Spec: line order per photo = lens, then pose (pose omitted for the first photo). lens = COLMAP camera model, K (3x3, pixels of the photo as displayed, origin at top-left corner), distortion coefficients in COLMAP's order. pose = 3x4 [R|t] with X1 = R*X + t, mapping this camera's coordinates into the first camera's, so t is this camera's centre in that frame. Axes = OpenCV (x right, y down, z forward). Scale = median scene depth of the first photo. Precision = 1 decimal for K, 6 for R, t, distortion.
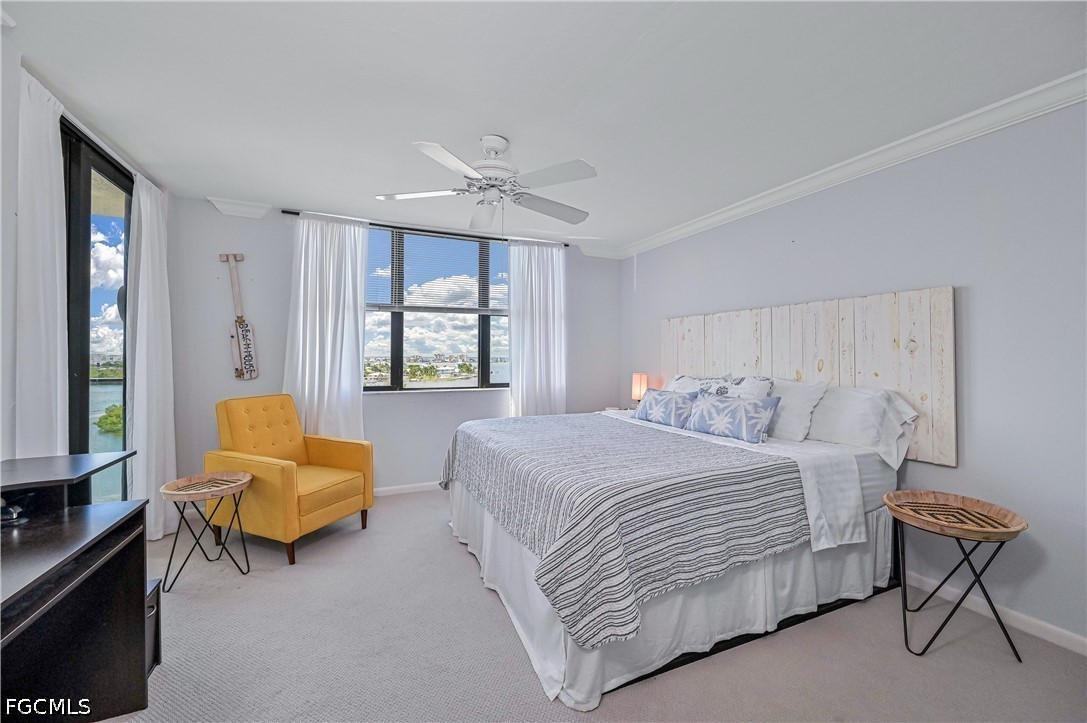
lens RADIAL K [[438.0, 0, 550.7], [0, 438.0, 359.8], [0, 0, 1]] dist [-0.002604, 0.000198]
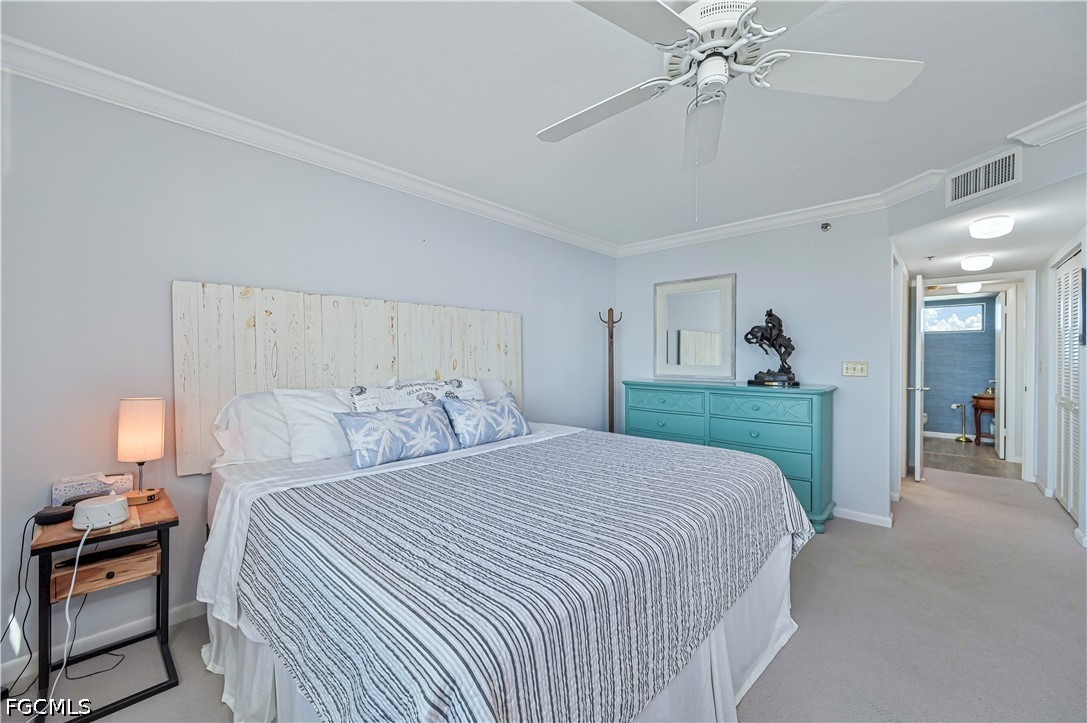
lens RADIAL K [[438.0, 0, 543.9], [0, 438.0, 358.1], [0, 0, 1]] dist [-0.002604, 0.000198]
pose [[-0.370635, 0.000522, 0.928779, -0.252040], [0.012360, 0.999914, 0.004370, -0.002982], [-0.928697, 0.013100, -0.370609, 0.607589]]
